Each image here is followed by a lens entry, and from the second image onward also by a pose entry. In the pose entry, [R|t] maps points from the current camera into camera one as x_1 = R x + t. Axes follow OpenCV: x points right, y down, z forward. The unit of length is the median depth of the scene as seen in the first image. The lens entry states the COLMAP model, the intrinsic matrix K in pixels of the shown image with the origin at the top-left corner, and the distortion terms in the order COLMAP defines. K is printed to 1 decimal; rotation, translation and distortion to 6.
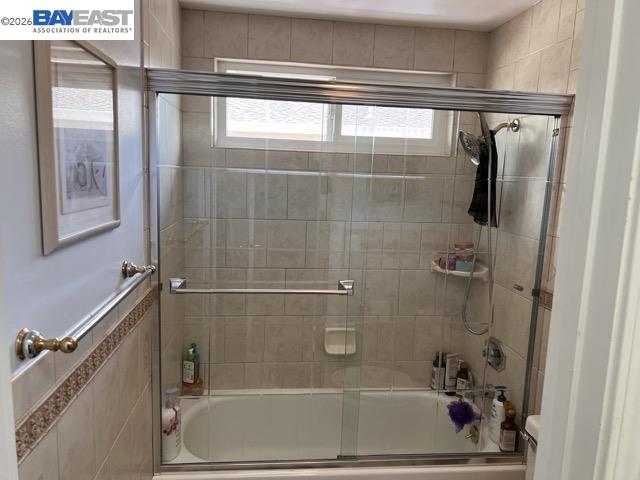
lens RADIAL K [[482.6, 0, 324.1], [0, 482.6, 242.2], [0, 0, 1]] dist [0.061935, -0.070978]
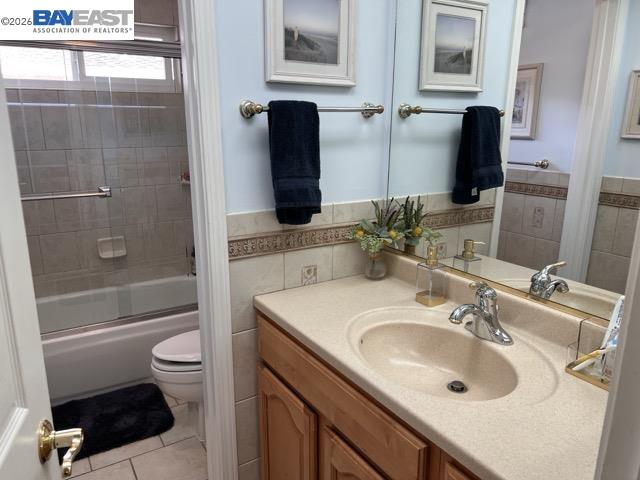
lens RADIAL K [[482.6, 0, 324.1], [0, 482.6, 242.2], [0, 0, 1]] dist [0.061935, -0.070978]
pose [[0.905221, -0.133539, 0.403414, 0.025337], [0.087879, 0.987646, 0.129743, 0.081045], [-0.415756, -0.081995, 0.905773, -0.376805]]
